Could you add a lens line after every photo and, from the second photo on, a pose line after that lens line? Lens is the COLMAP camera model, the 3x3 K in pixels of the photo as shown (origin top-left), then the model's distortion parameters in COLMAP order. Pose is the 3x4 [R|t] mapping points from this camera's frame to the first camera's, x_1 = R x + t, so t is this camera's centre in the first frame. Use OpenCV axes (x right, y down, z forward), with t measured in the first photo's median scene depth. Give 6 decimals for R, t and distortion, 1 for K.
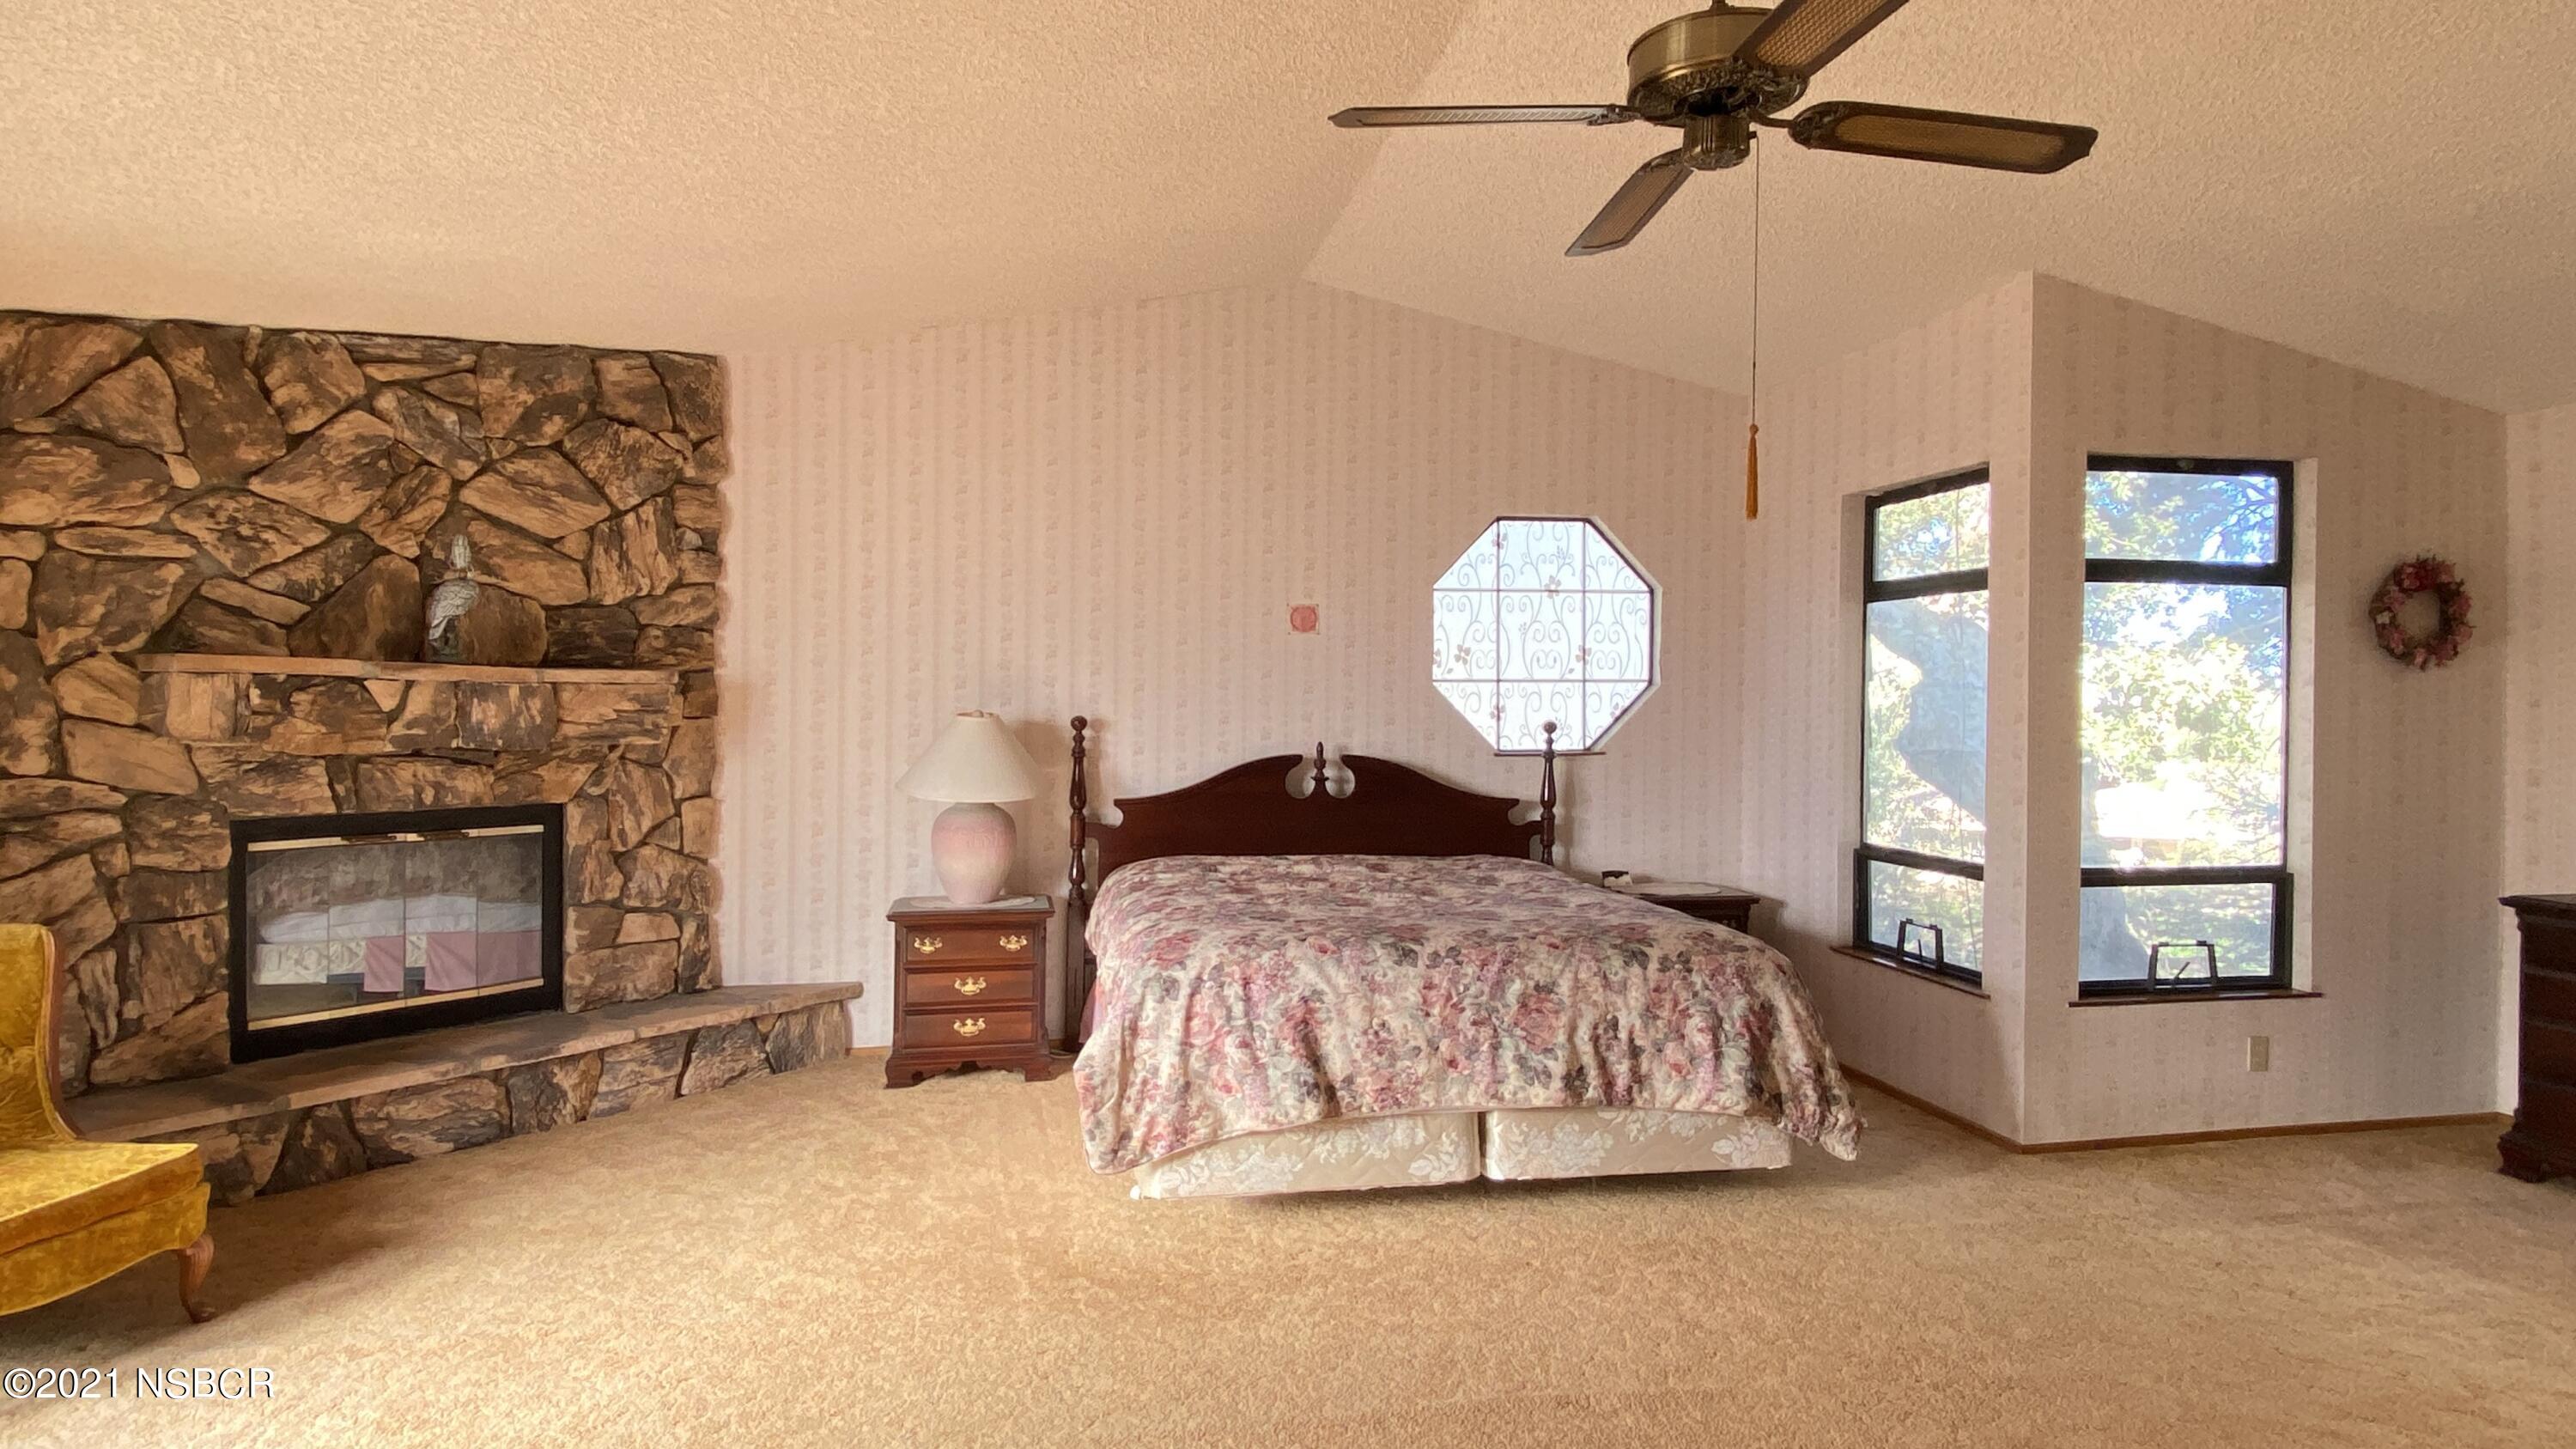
lens RADIAL K [[1401.1, 0, 1301.4], [0, 1401.1, 726.1], [0, 0, 1]] dist [0.082849, -0.087339]
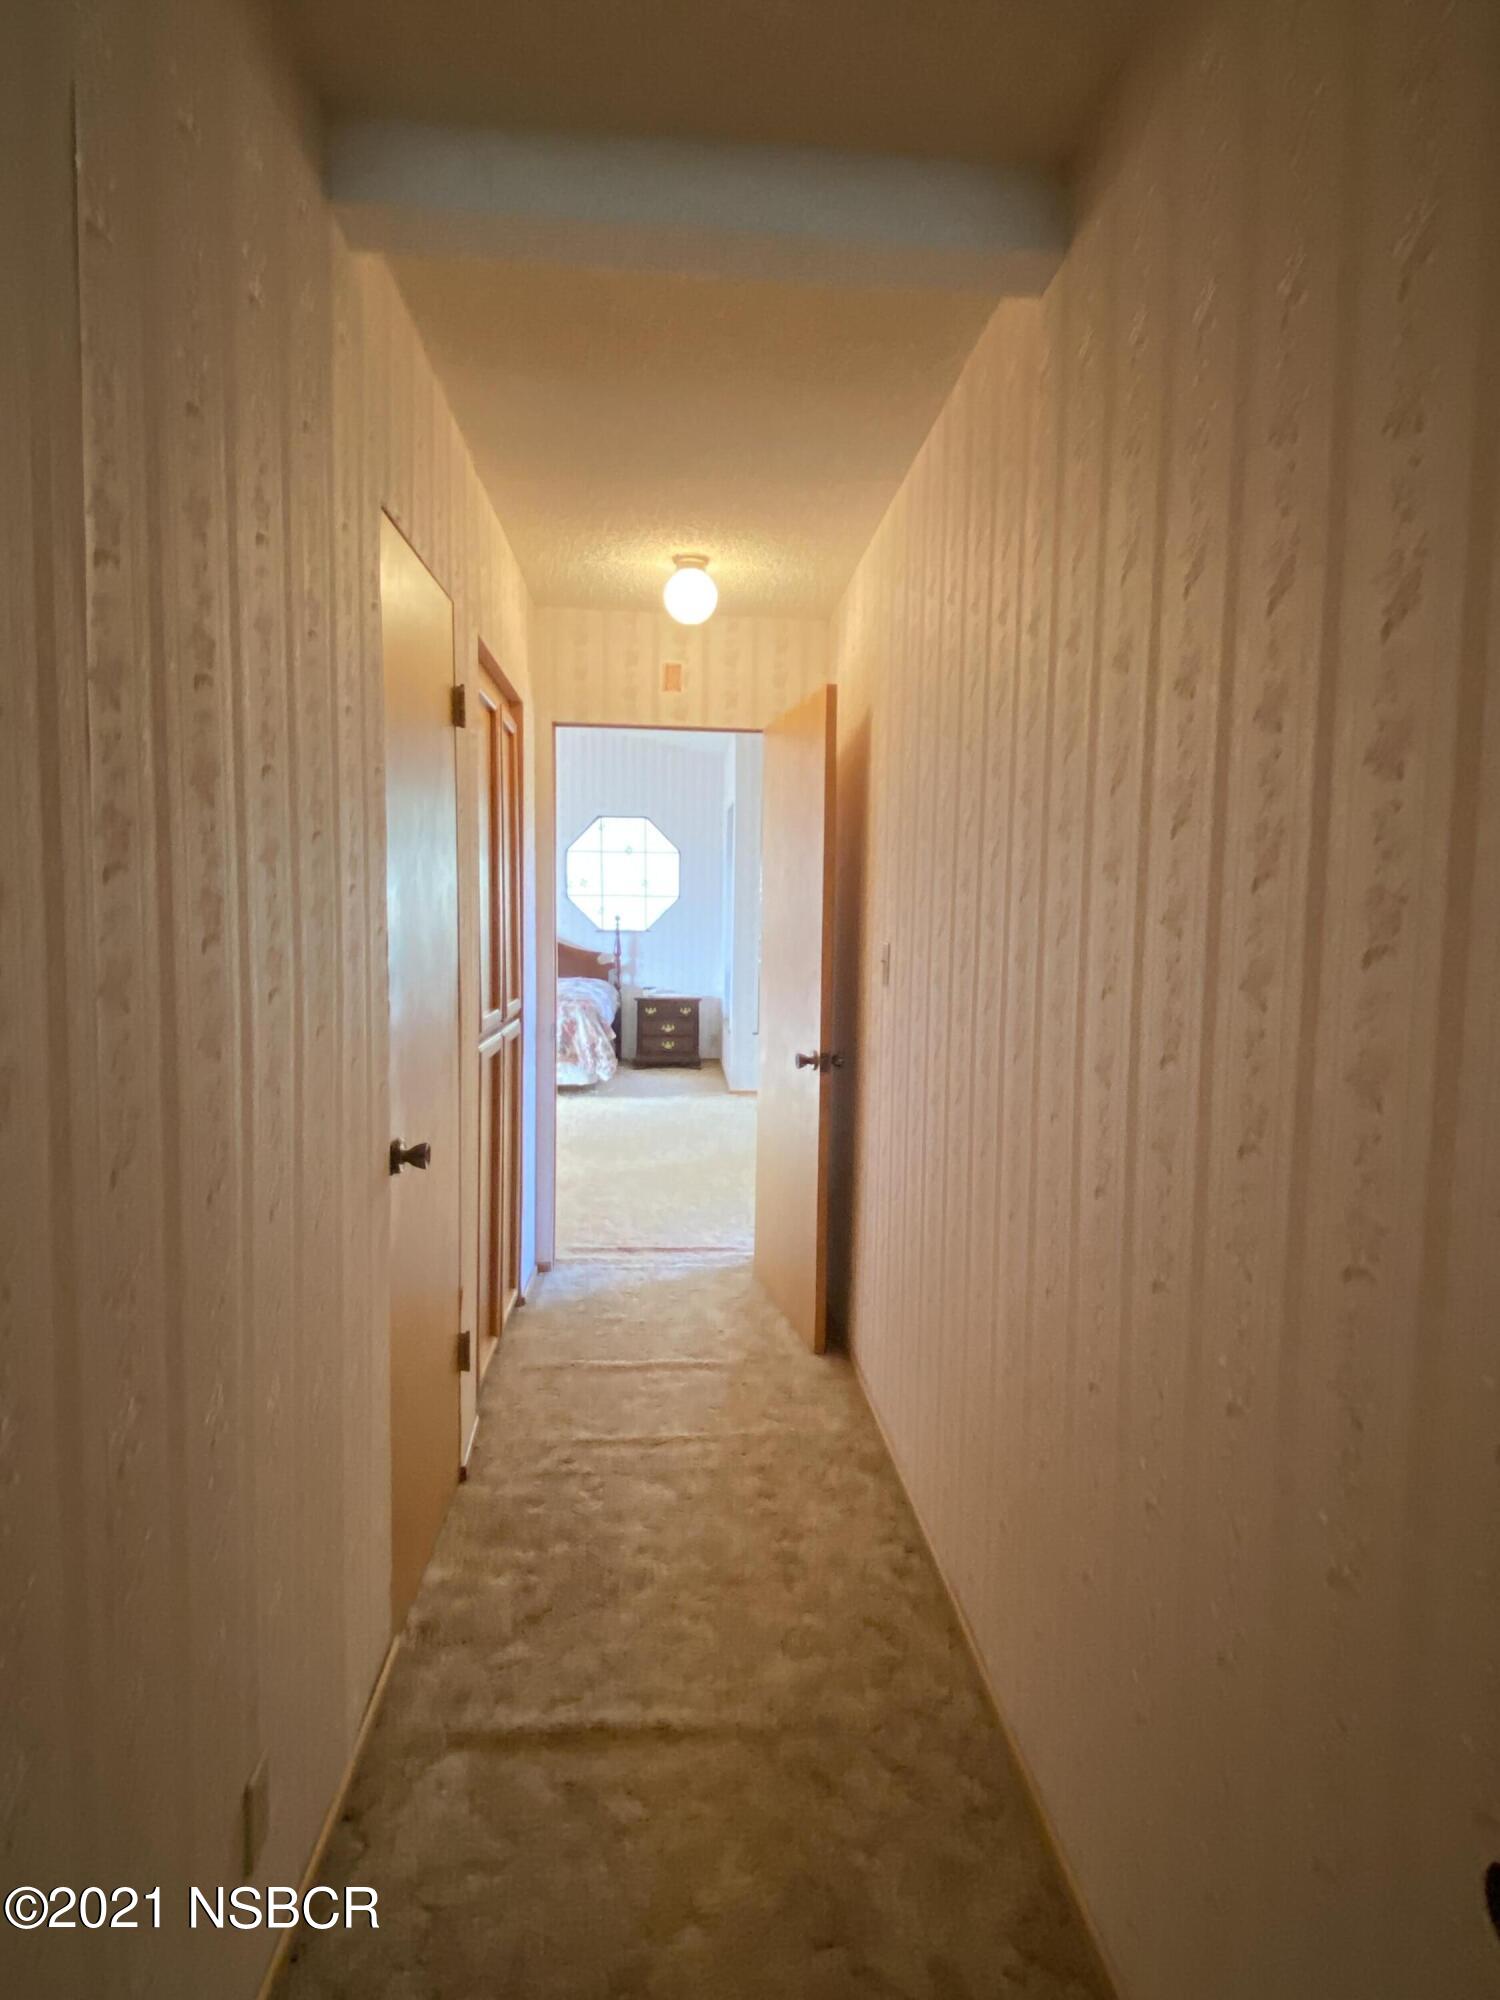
lens RADIAL K [[1087.3, 0, 750.0], [0, 1087.3, 1000.0], [0, 0, 1]] dist [0.057455, -0.054901]
pose [[0.995249, 0.018143, -0.095652, 0.777651], [-0.012239, 0.998004, 0.061955, 0.028341], [0.096585, -0.060490, 0.993485, -0.882161]]
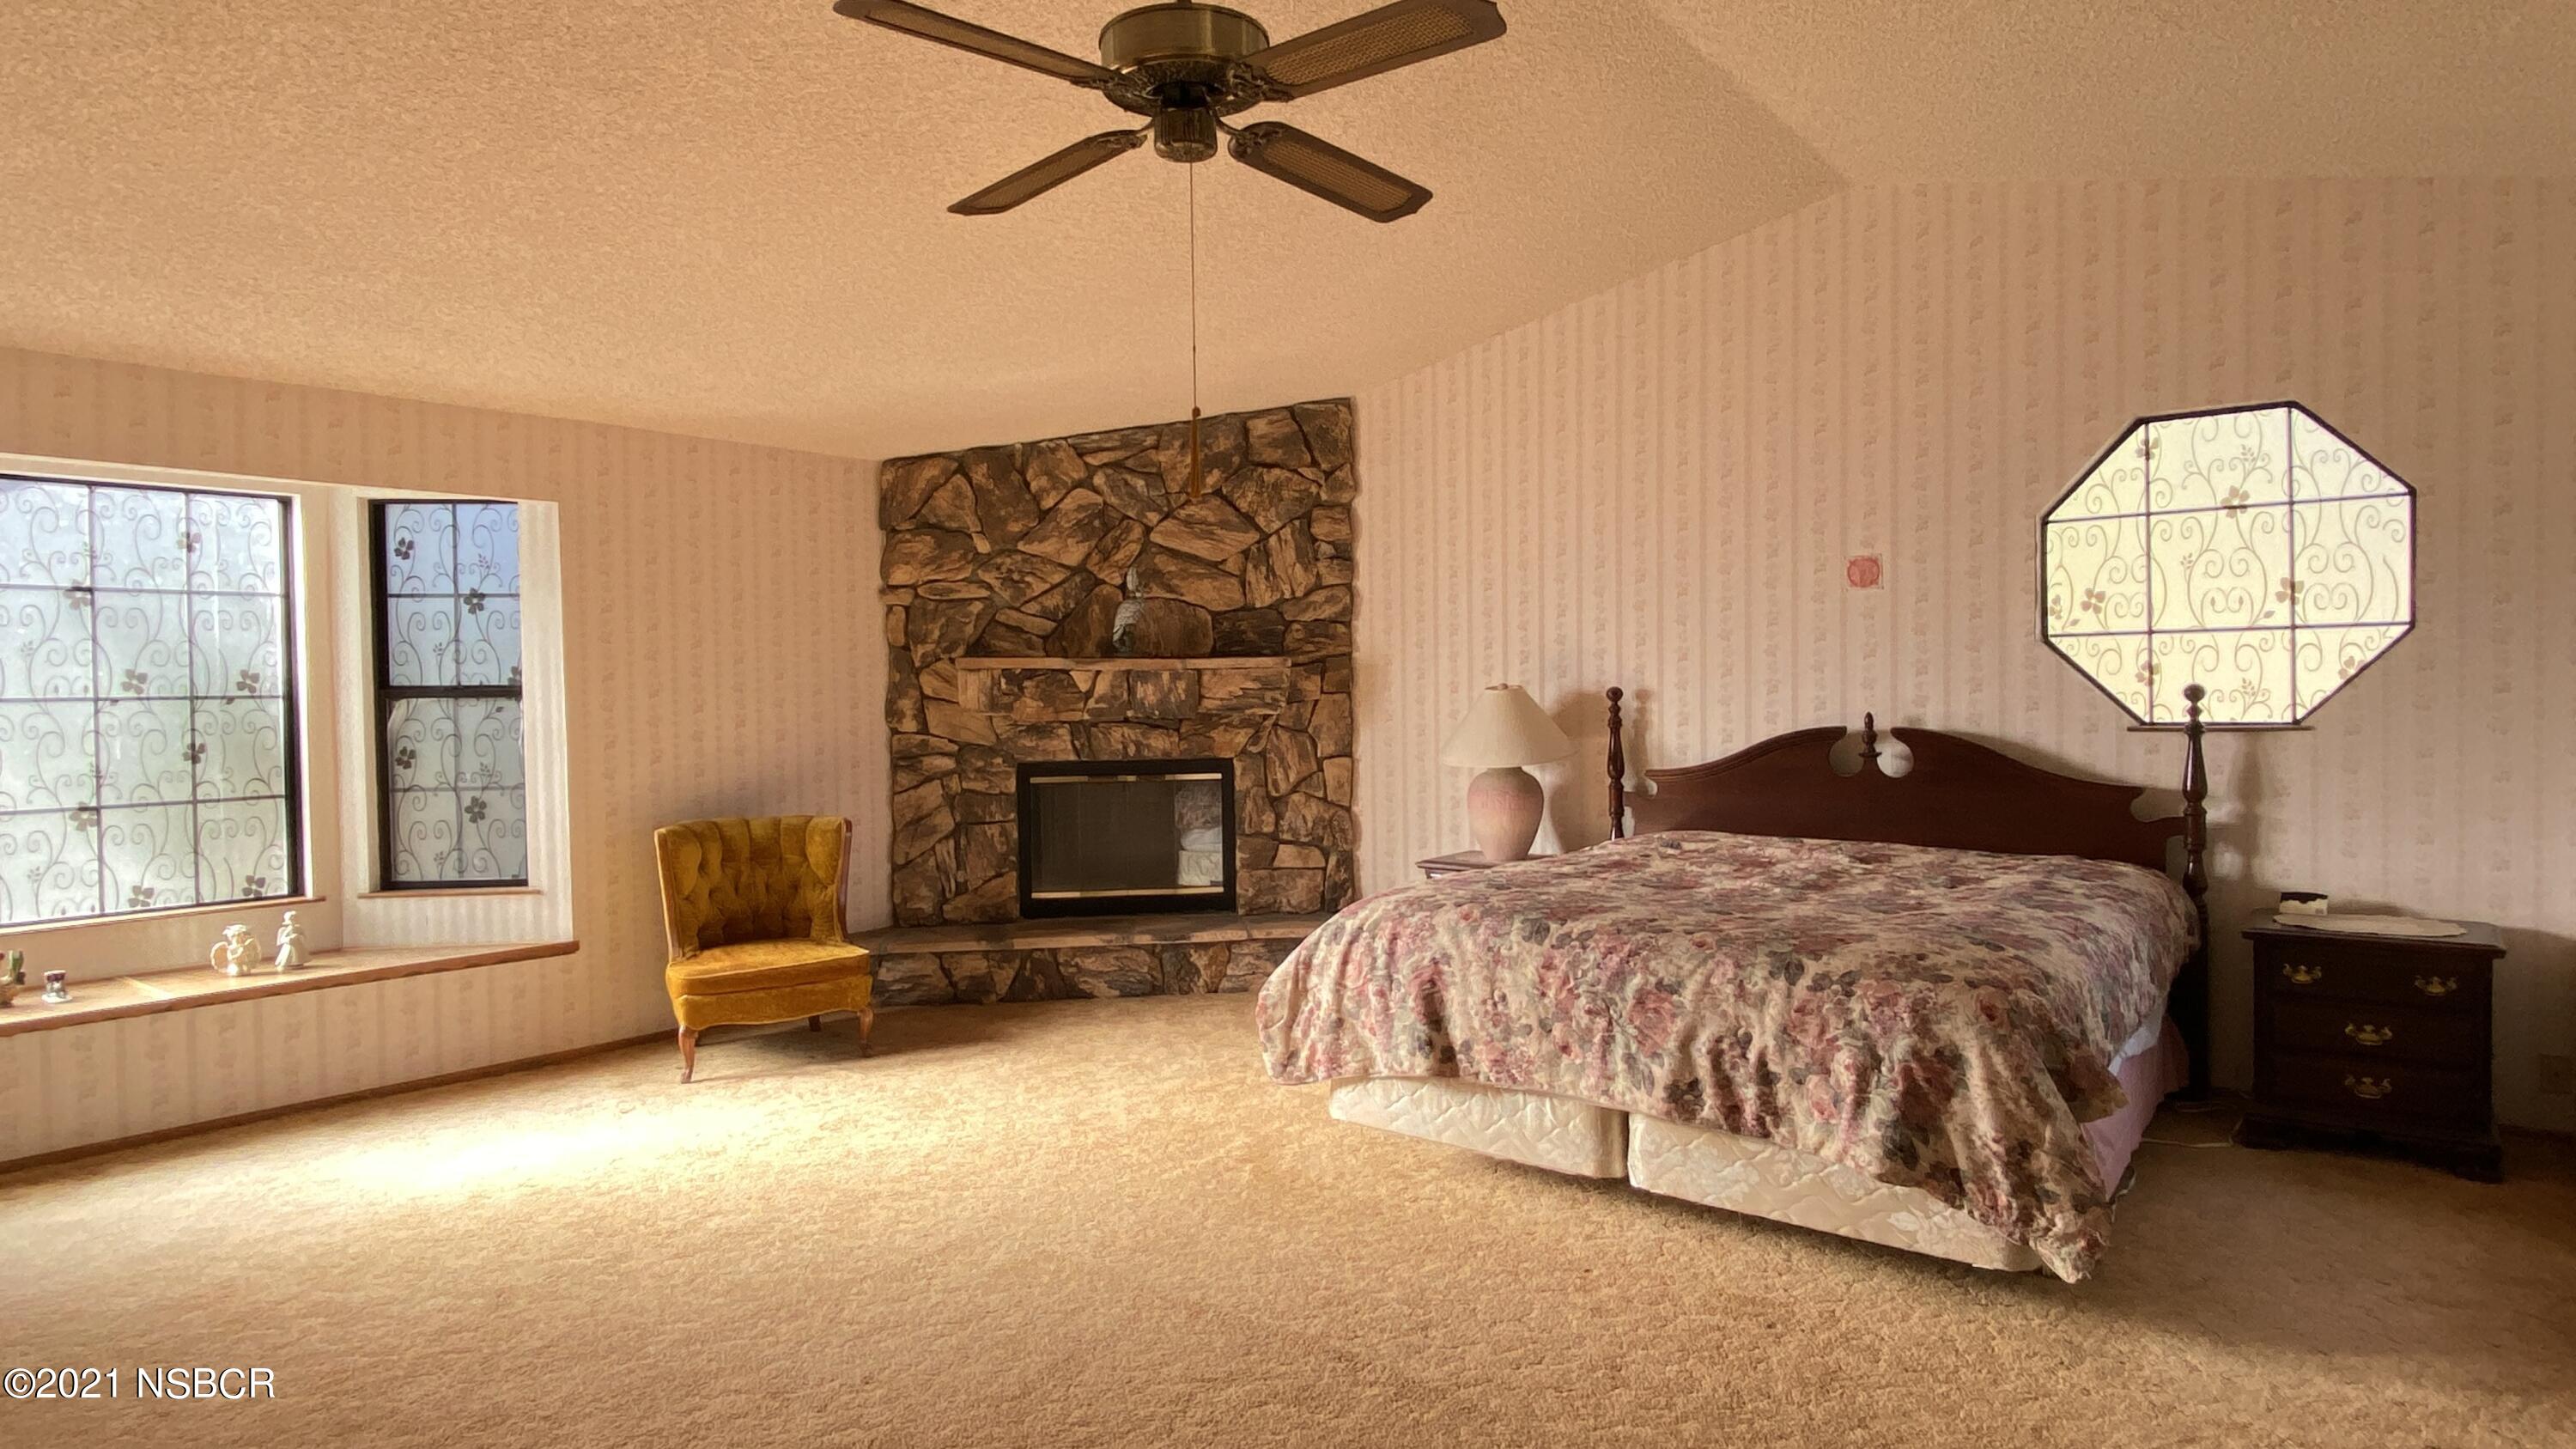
lens RADIAL K [[1401.1, 0, 1301.4], [0, 1401.1, 726.1], [0, 0, 1]] dist [0.082849, -0.087339]
pose [[0.670973, 0.007782, -0.741441, 0.616532], [0.009448, 0.999774, 0.019044, -0.000517], [0.741422, -0.019784, 0.670748, 0.200398]]
